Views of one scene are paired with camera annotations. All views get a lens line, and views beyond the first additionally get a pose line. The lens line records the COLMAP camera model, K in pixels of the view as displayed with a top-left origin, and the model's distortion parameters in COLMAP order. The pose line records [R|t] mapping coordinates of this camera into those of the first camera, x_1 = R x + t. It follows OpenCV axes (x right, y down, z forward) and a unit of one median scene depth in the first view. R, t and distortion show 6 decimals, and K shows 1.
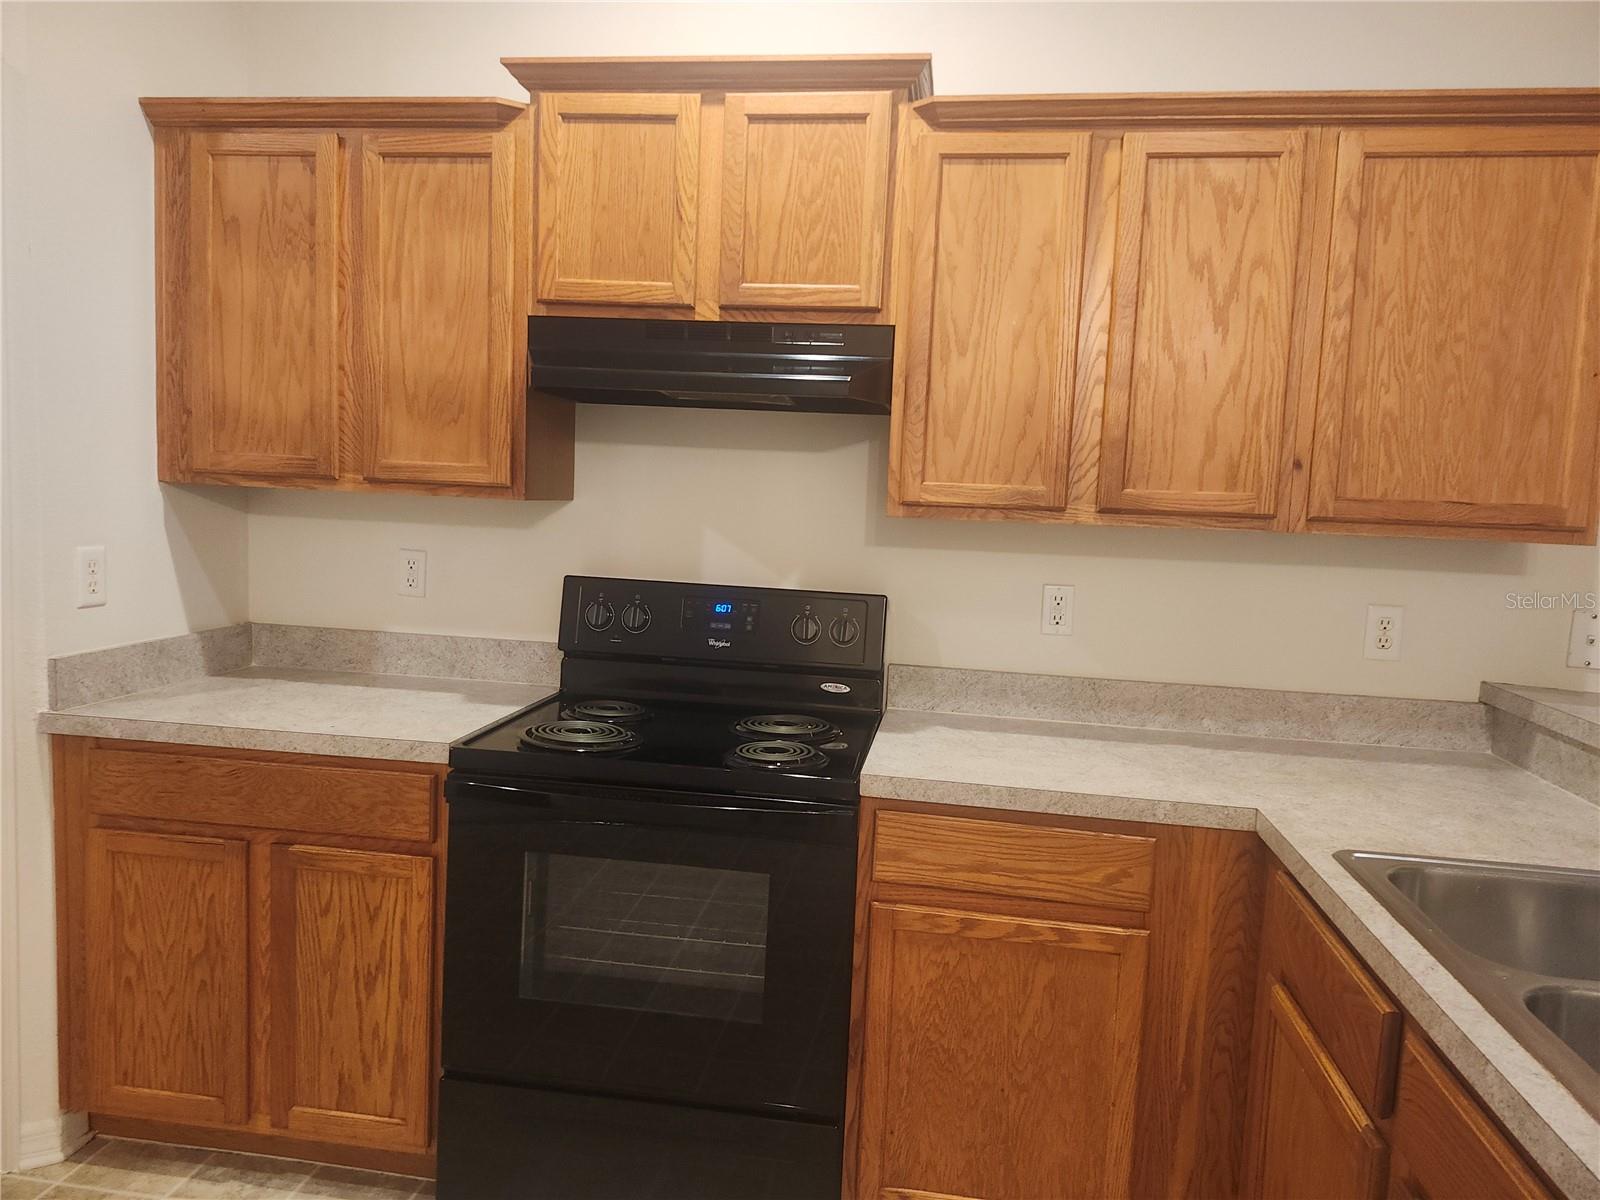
lens RADIAL K [[1080.1, 0, 804.3], [0, 1080.1, 593.9], [0, 0, 1]] dist [0.097240, -0.113004]
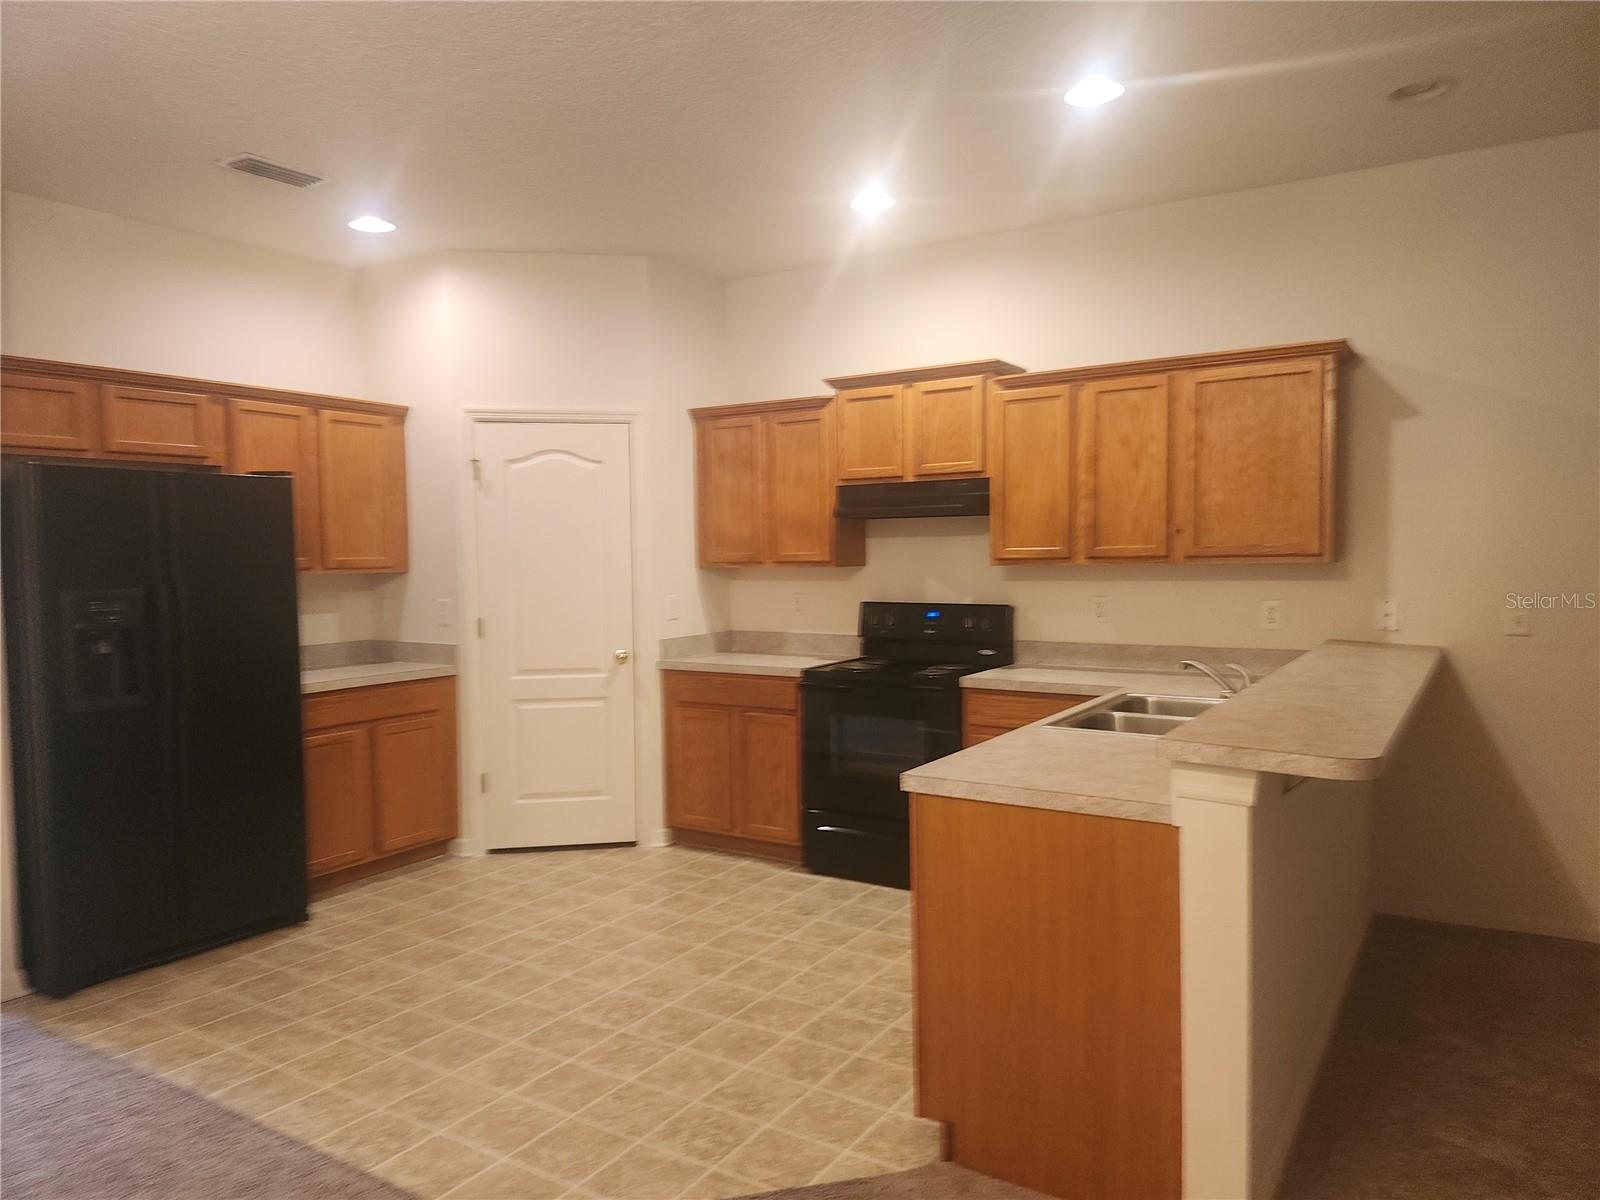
lens RADIAL K [[1080.1, 0, 804.3], [0, 1080.1, 593.9], [0, 0, 1]] dist [0.097240, -0.113004]
pose [[0.914231, -0.040570, -0.403157, 0.610077], [0.017021, 0.997942, -0.061824, 0.111790], [0.404835, 0.049659, 0.913040, -1.115899]]
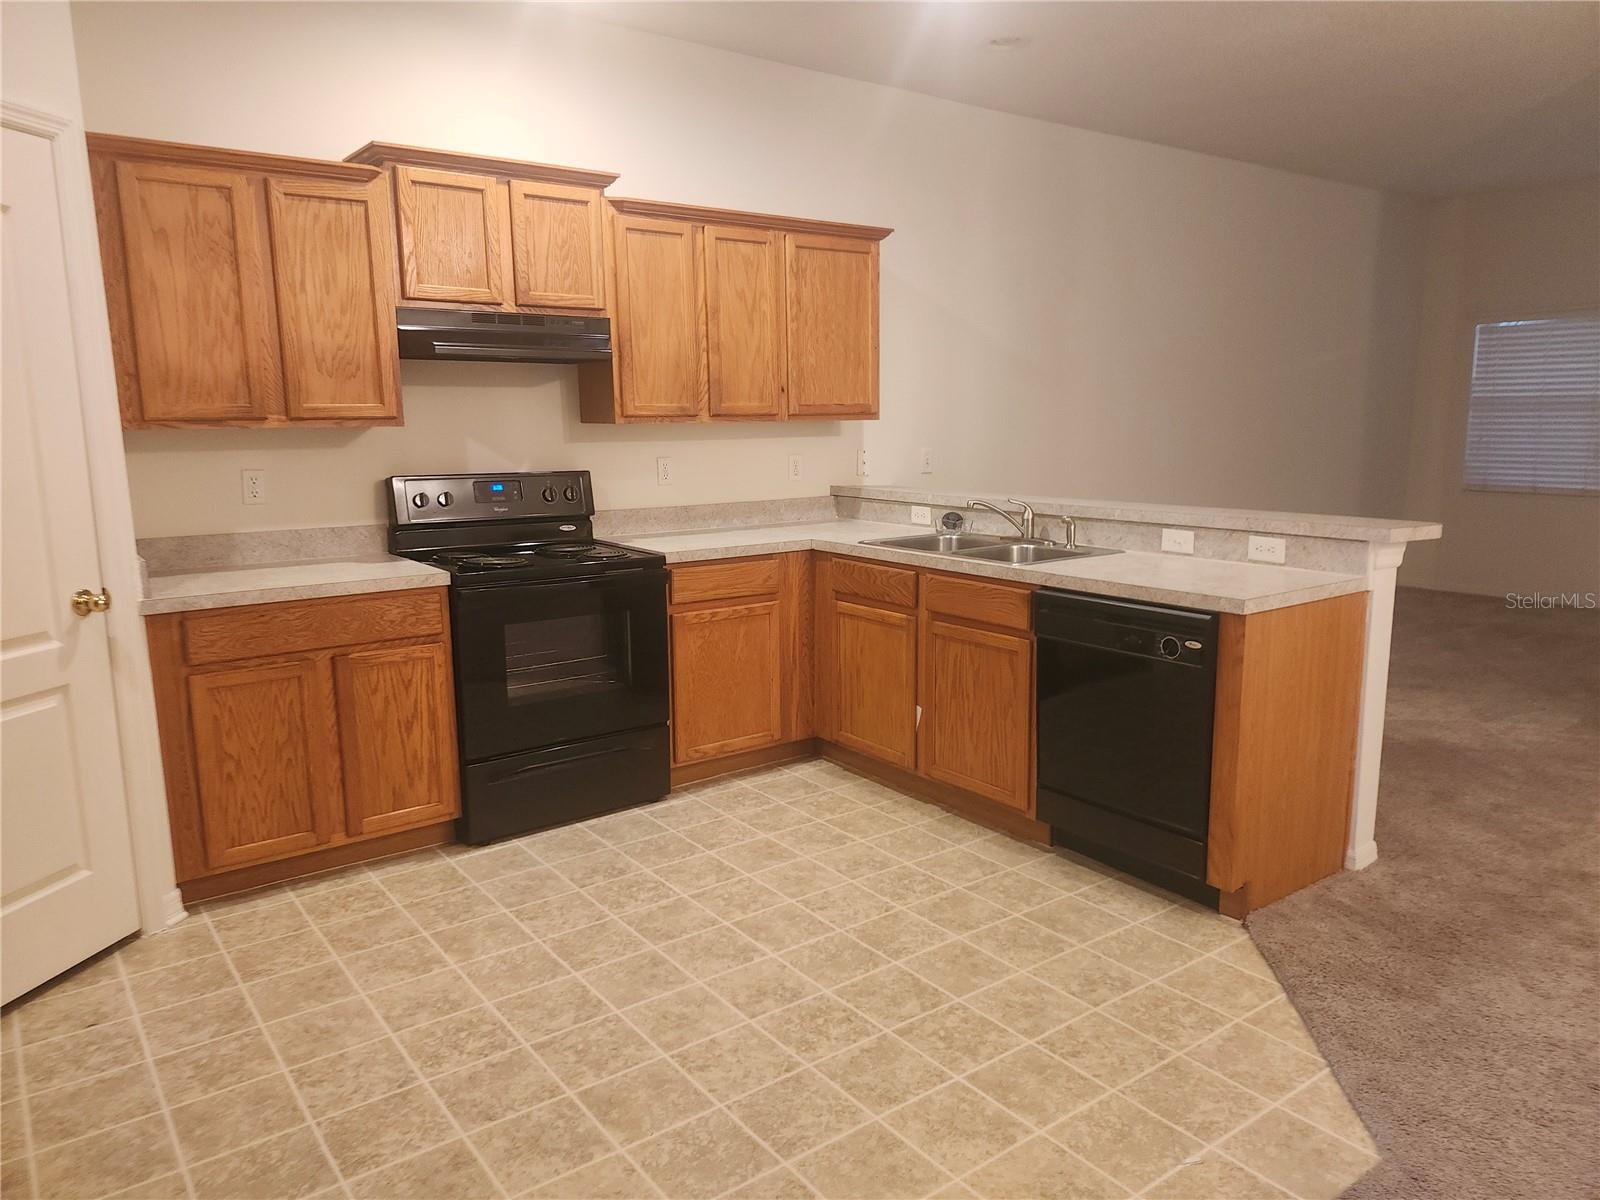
lens RADIAL K [[1080.1, 0, 804.3], [0, 1080.1, 593.9], [0, 0, 1]] dist [0.097240, -0.113004]
pose [[0.710410, -0.165881, 0.683960, -1.023042], [0.102892, 0.985864, 0.132231, 0.001649], [-0.696226, -0.023564, 0.717436, -0.560604]]
